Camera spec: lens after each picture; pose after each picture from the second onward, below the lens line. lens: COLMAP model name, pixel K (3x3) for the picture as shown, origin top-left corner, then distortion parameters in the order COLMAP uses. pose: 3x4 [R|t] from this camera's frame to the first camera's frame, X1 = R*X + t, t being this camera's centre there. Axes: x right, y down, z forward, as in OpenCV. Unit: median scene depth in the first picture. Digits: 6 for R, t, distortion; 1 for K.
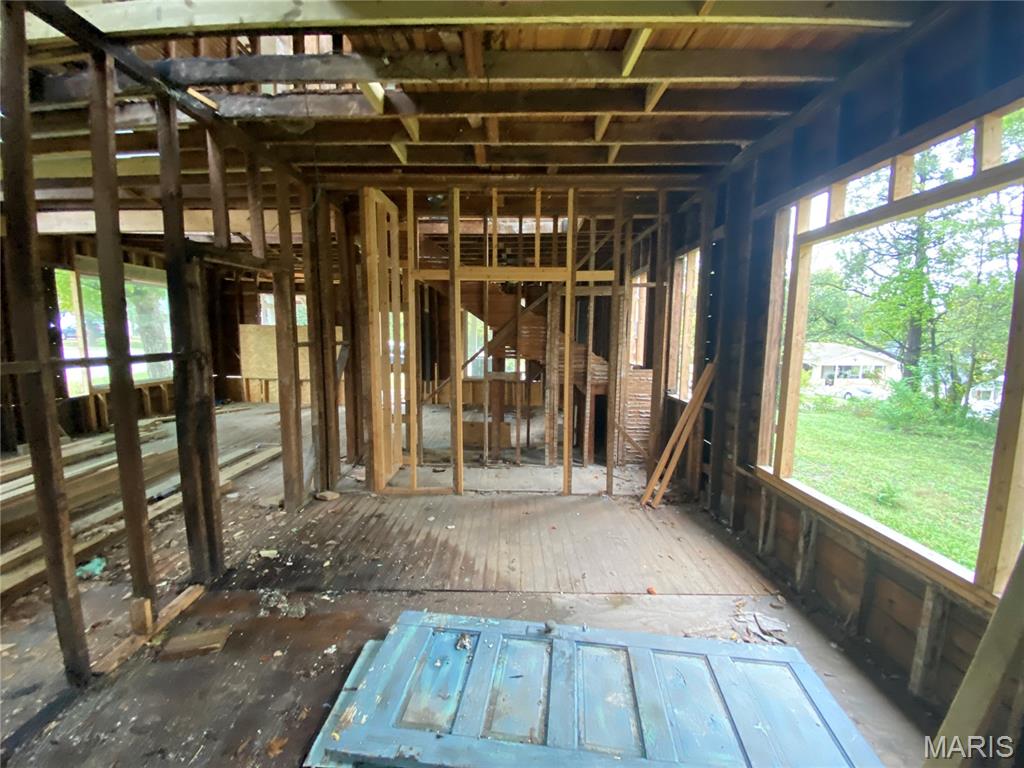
lens RADIAL K [[424.0, 0, 508.0], [0, 424.0, 381.8], [0, 0, 1]] dist [-0.019849, -0.000696]
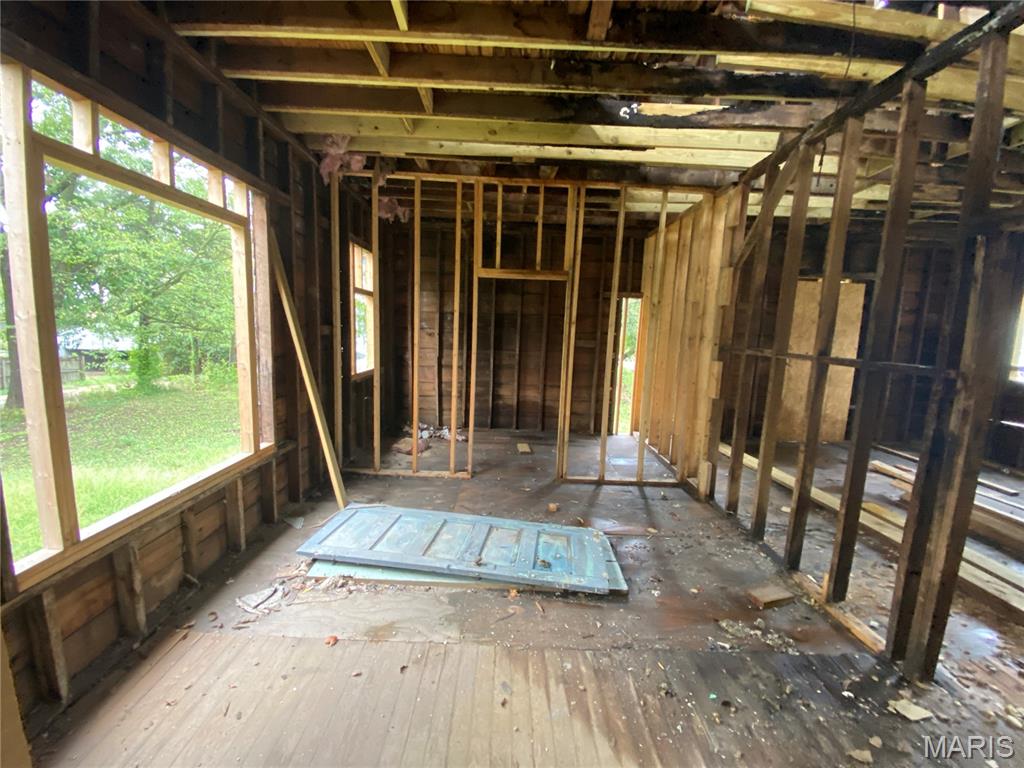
lens RADIAL K [[424.0, 0, 509.1], [0, 424.0, 389.1], [0, 0, 1]] dist [-0.019849, -0.000696]
pose [[-0.999035, -0.038653, -0.020873, 0.049642], [-0.042715, 0.965689, 0.256163, -0.223201], [0.010255, 0.256807, -0.966408, 2.018720]]
